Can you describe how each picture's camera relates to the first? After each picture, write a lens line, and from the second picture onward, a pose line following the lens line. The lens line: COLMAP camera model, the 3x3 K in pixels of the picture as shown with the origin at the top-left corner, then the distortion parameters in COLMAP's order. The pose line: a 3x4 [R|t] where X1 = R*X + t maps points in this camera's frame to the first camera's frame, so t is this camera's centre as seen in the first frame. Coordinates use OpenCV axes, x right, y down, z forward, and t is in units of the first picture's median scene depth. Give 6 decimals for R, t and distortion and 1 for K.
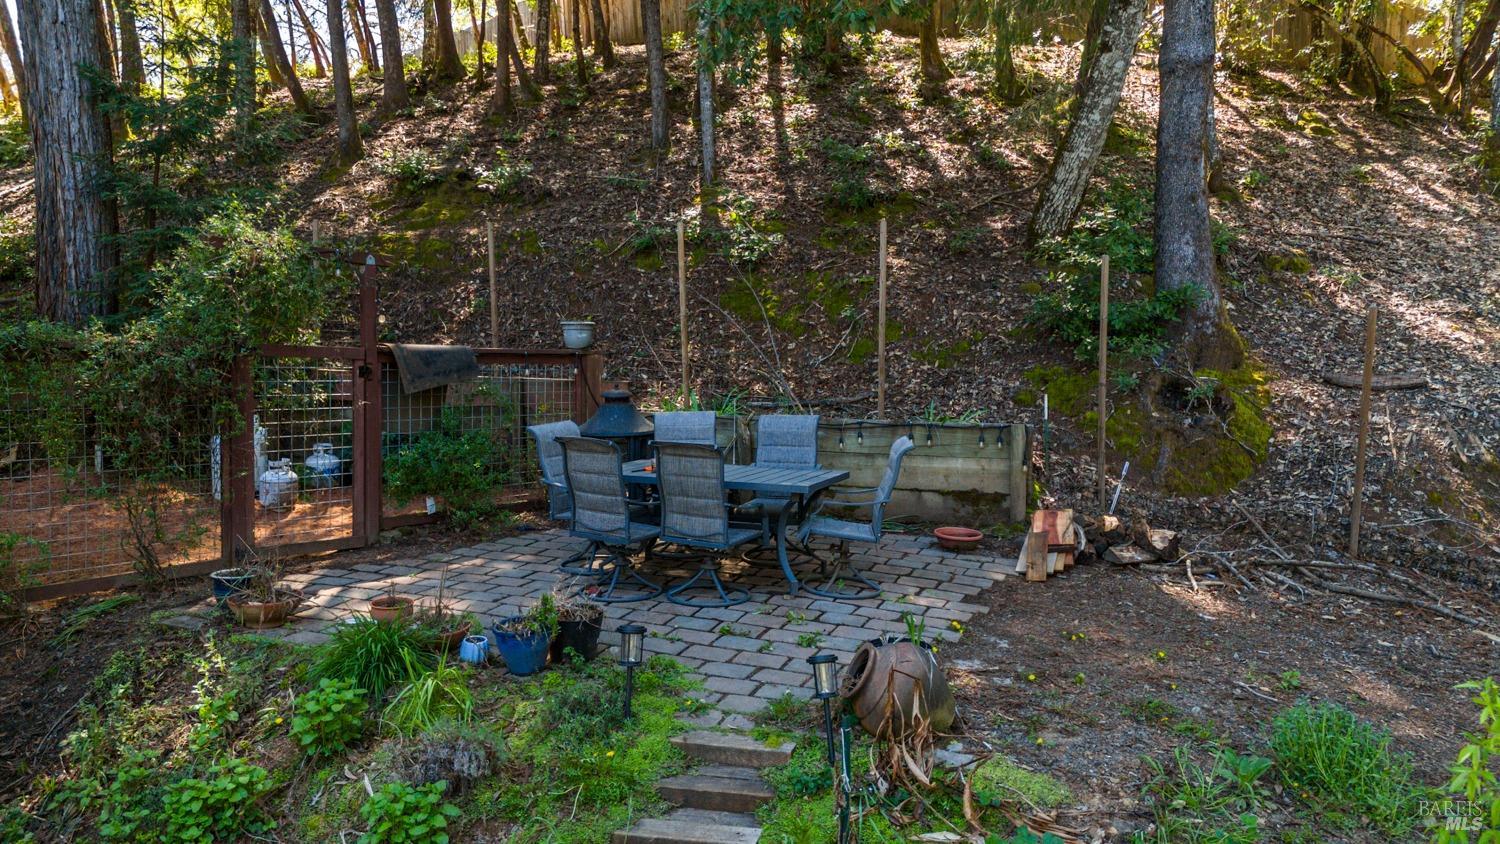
lens RADIAL K [[1091.9, 0, 746.8], [0, 1091.9, 424.3], [0, 0, 1]] dist [0.057374, -0.056177]
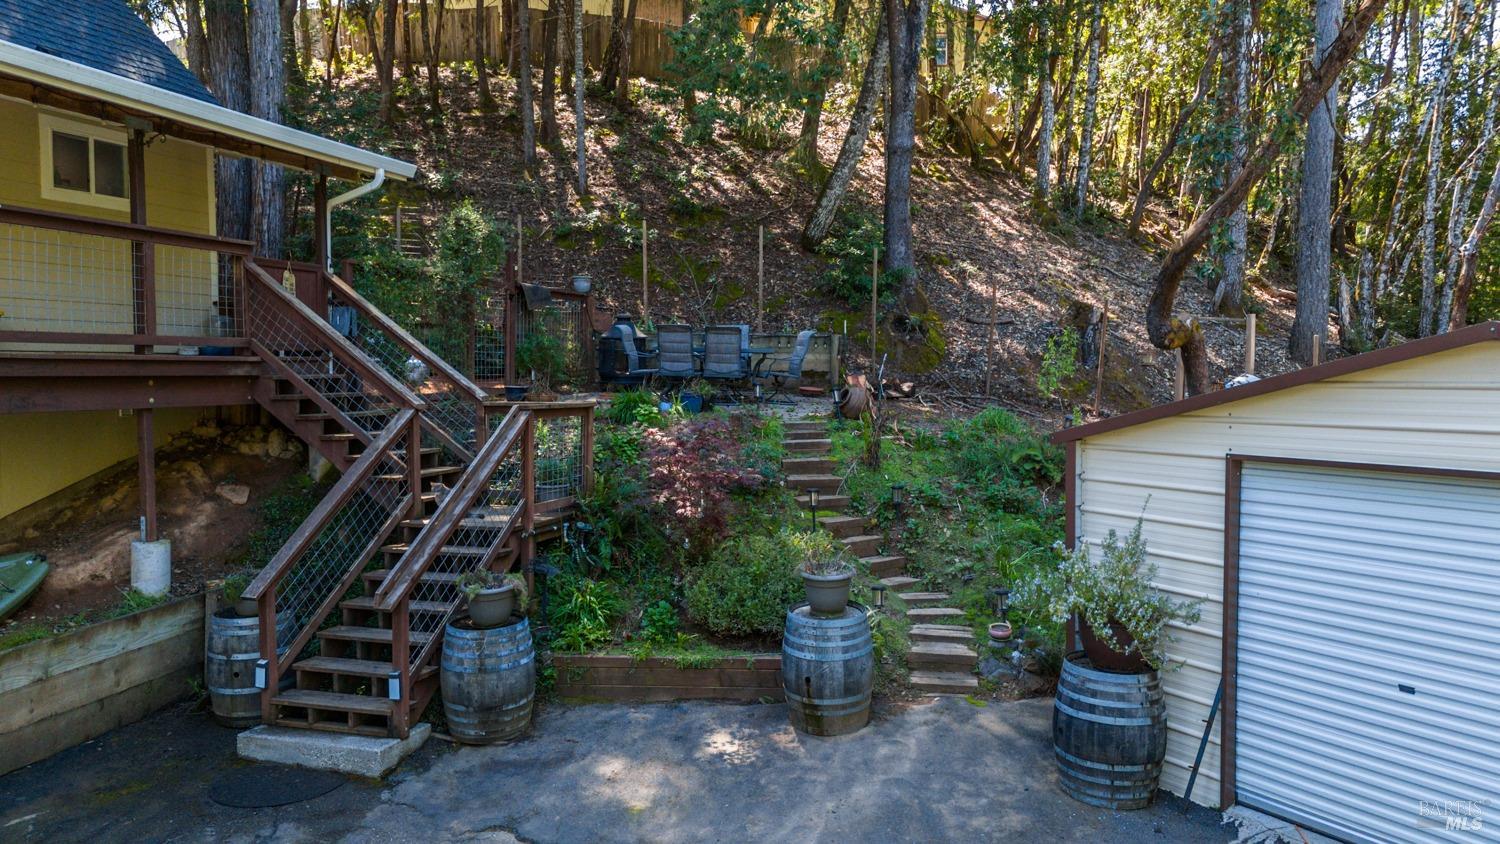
lens RADIAL K [[1091.9, 0, 746.8], [0, 1091.9, 424.3], [0, 0, 1]] dist [0.057374, -0.056177]
pose [[0.944335, -0.015686, 0.328610, -0.360017], [0.016358, 0.999866, 0.000717, 0.104255], [-0.328577, 0.004699, 0.944465, -0.516291]]
